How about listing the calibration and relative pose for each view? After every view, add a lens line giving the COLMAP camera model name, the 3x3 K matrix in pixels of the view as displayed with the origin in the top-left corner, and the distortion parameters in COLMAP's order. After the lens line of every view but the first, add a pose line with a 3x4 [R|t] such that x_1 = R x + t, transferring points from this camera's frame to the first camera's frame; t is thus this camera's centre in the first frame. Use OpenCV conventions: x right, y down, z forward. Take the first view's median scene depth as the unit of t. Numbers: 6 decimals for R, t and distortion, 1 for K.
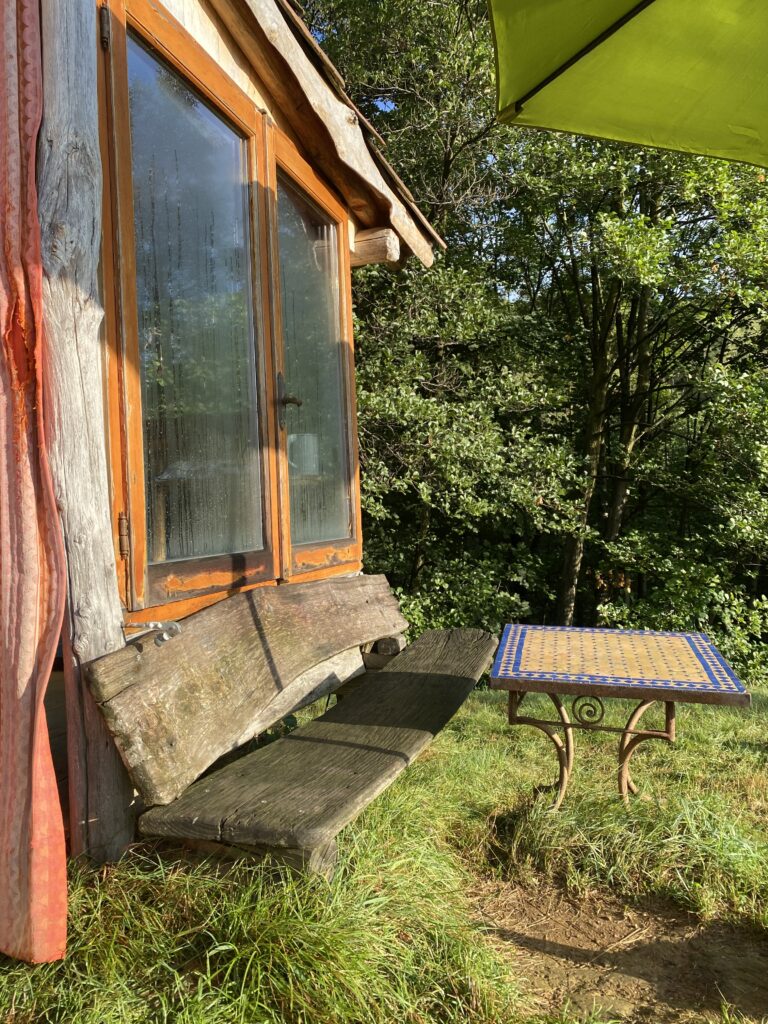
lens RADIAL K [[782.4, 0, 384.0], [0, 782.4, 512.0], [0, 0, 1]] dist [0.013521, -0.003066]
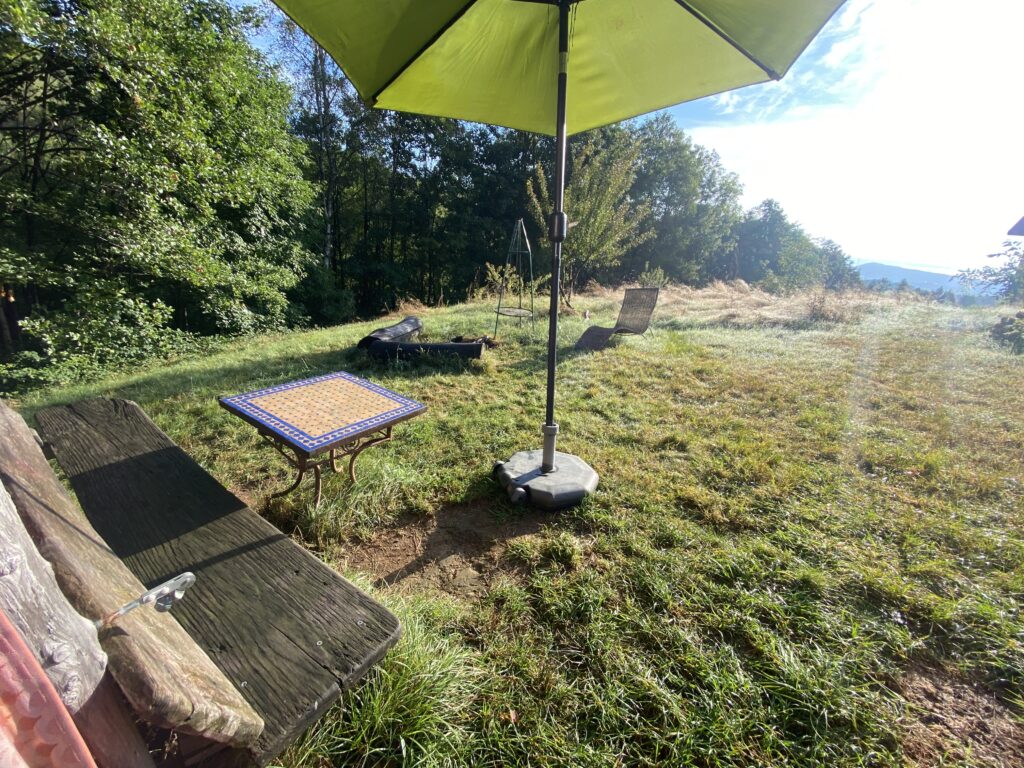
lens RADIAL K [[411.2, 0, 512.0], [0, 411.2, 384.0], [0, 0, 1]] dist [0.001012, 0.000059]
pose [[0.314605, -0.284552, 0.905568, -0.420425], [-0.058203, 0.946432, 0.317613, -0.177390], [-0.947437, -0.152629, 0.281191, 0.504868]]
